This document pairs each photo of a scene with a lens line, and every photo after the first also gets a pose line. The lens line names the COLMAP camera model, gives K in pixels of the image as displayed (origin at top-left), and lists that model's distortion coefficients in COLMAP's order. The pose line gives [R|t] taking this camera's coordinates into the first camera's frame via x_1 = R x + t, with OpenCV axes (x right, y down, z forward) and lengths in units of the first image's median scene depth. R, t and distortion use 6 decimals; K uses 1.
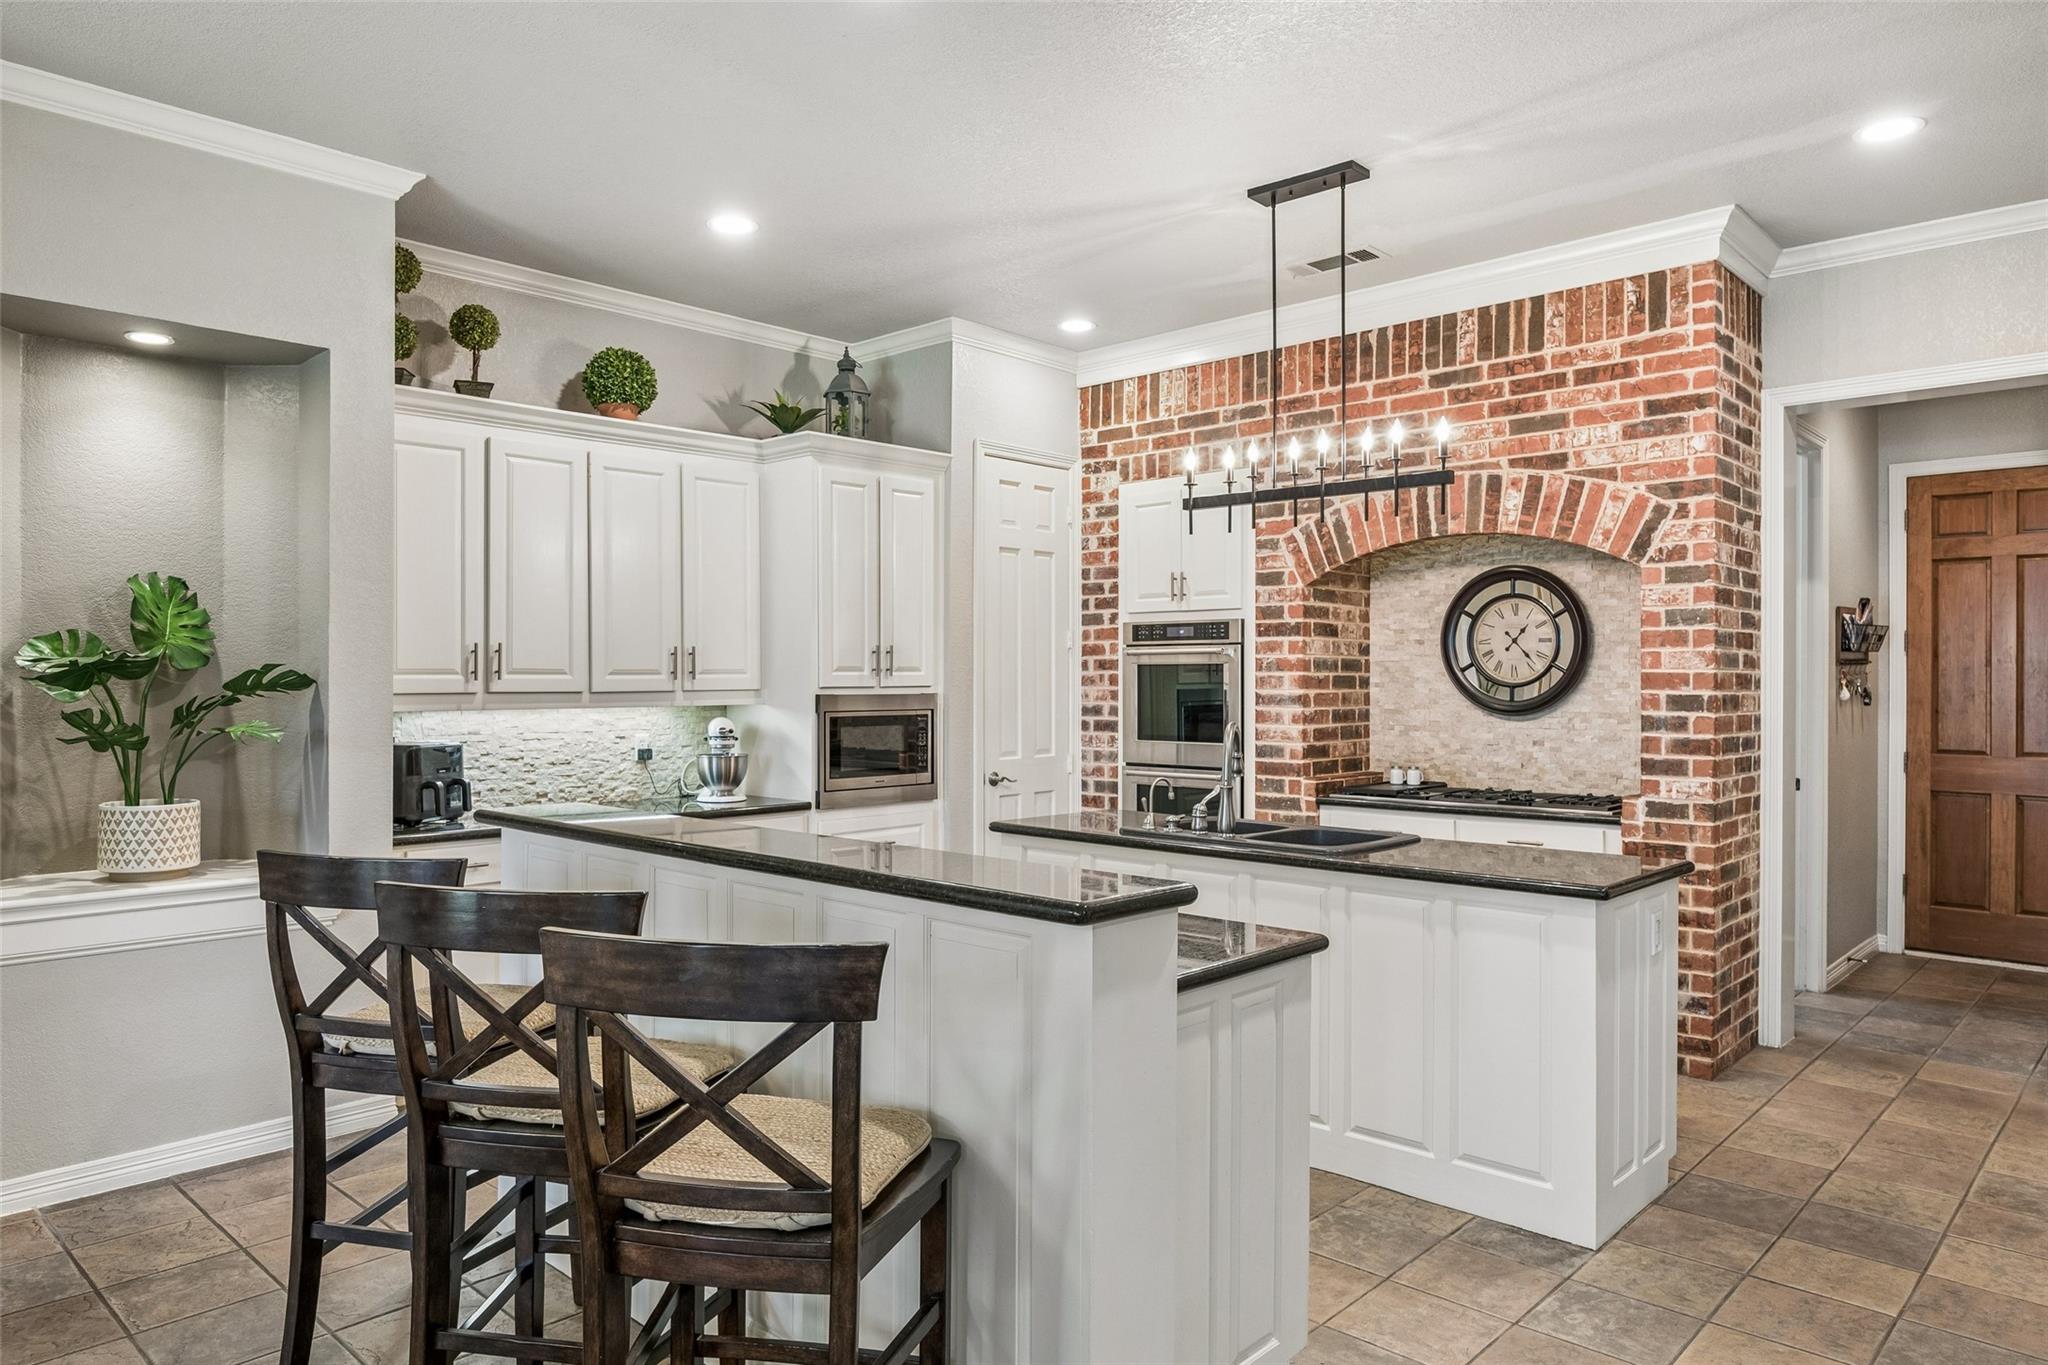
lens RADIAL K [[1310.1, 0, 1021.9], [0, 1310.1, 678.9], [0, 0, 1]] dist [-0.019650, 0.000843]
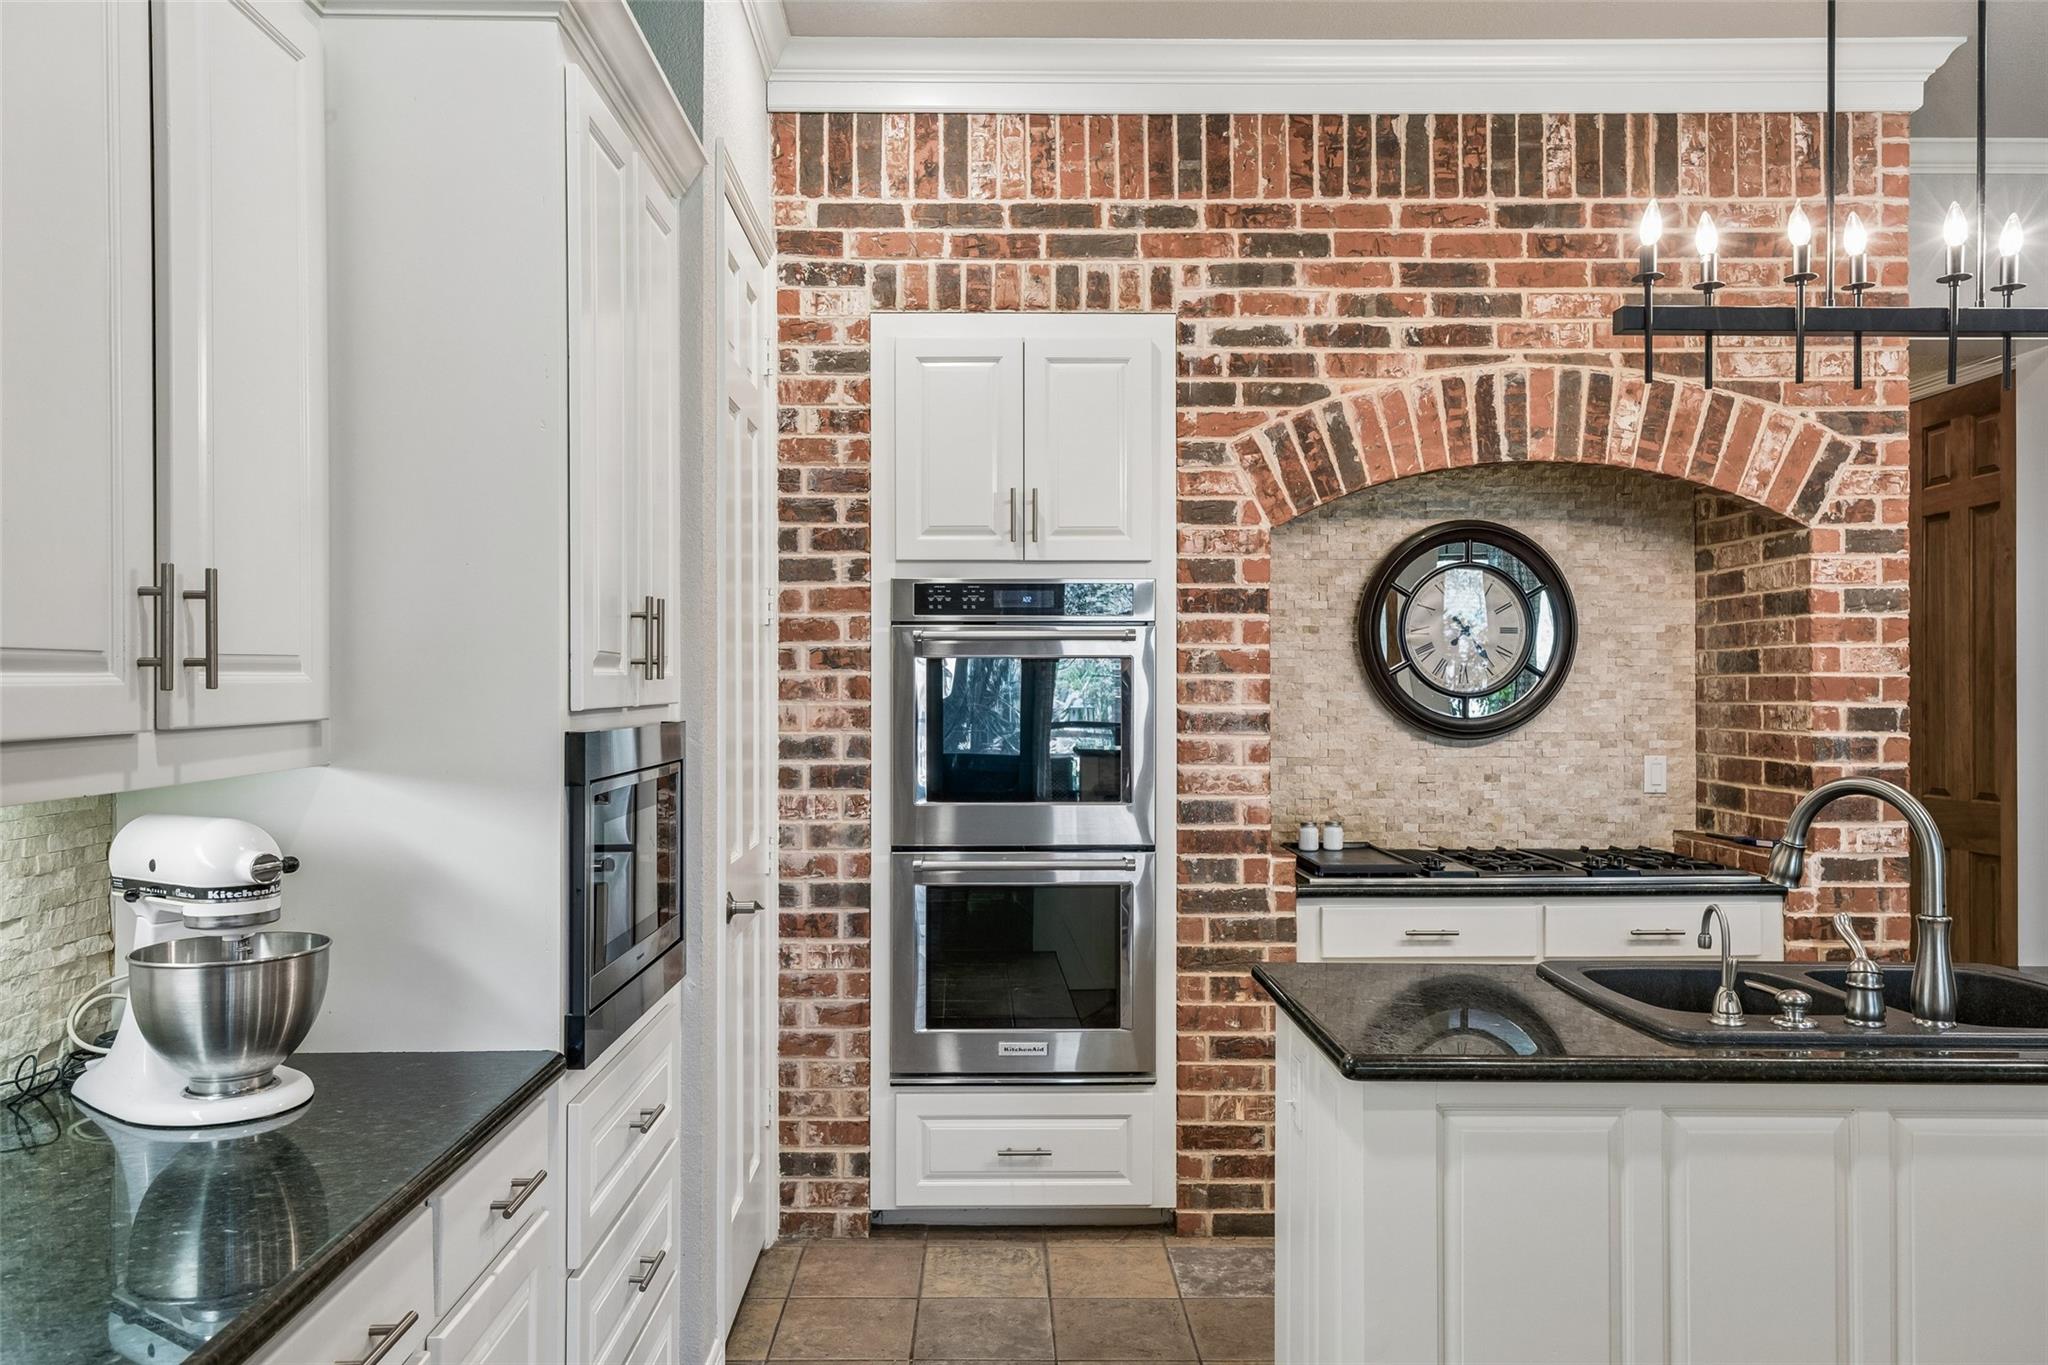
lens RADIAL K [[1407.5, 0, 1019.9], [0, 1407.5, 683.6], [0, 0, 1]] dist [0.011462, 0.000964]
pose [[0.720821, 0.000501, 0.693121, -0.305118], [0.000141, 1.000000, -0.000870, -0.000604], [-0.693121, 0.000724, 0.720821, 0.622988]]
